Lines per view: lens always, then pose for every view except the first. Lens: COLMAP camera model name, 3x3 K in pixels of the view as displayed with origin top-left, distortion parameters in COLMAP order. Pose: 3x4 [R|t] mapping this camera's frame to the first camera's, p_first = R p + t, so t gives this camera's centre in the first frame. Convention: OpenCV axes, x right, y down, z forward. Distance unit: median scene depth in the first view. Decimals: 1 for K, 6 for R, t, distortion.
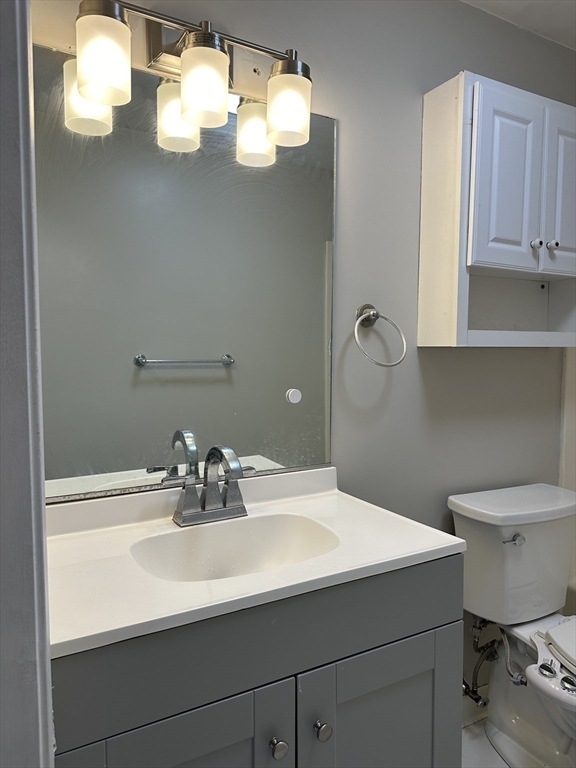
lens RADIAL K [[542.8, 0, 283.6], [0, 542.8, 381.1], [0, 0, 1]] dist [-0.001157, -0.002412]
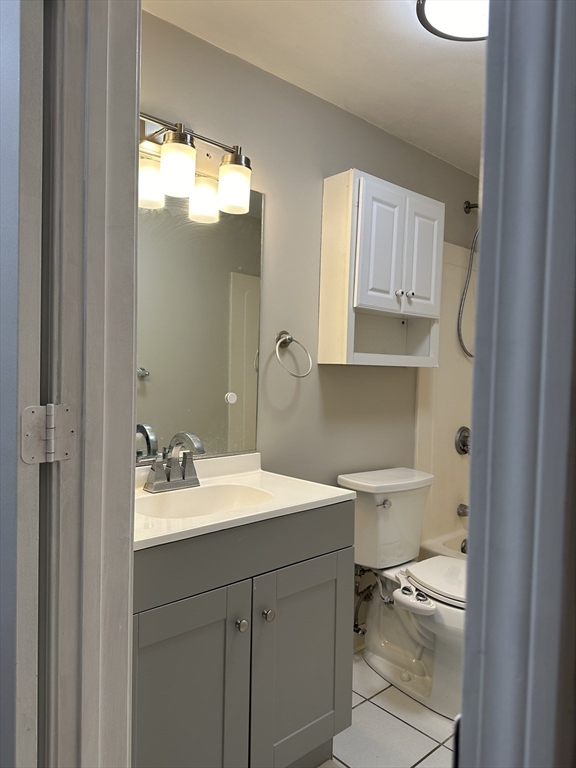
lens RADIAL K [[535.0, 0, 287.4], [0, 535.0, 382.1], [0, 0, 1]] dist [0.088813, -0.104104]
pose [[0.972684, 0.017170, 0.231496, -0.141702], [-0.009923, 0.999425, -0.032430, 0.027515], [-0.231920, 0.029247, 0.972295, -0.294759]]
